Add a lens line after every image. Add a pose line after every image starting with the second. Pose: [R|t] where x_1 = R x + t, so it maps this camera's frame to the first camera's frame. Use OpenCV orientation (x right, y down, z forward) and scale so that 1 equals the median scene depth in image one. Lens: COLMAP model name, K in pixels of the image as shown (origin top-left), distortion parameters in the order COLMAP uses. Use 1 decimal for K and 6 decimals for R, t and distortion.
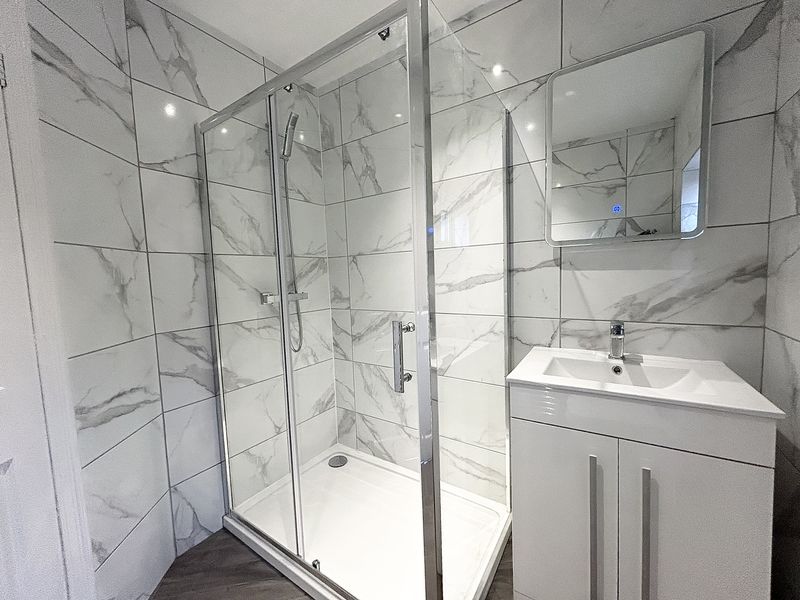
lens RADIAL K [[320.5, 0, 398.2], [0, 320.5, 299.0], [0, 0, 1]] dist [-0.002331, 0.000473]
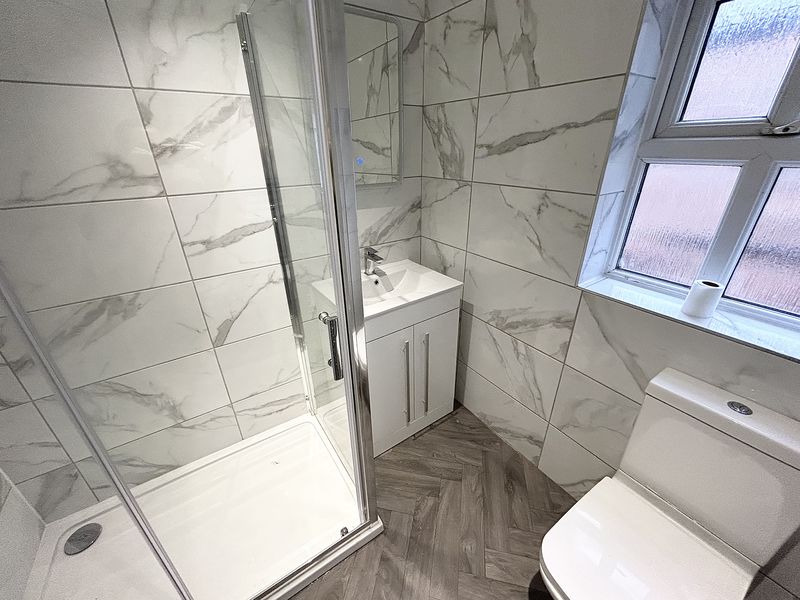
lens RADIAL K [[320.5, 0, 398.2], [0, 320.5, 299.0], [0, 0, 1]] dist [-0.002331, 0.000473]
pose [[0.383784, -0.370703, 0.845748, -0.471963], [0.075765, 0.925436, 0.371251, -0.211664], [-0.920309, -0.078402, 0.383254, 0.297933]]
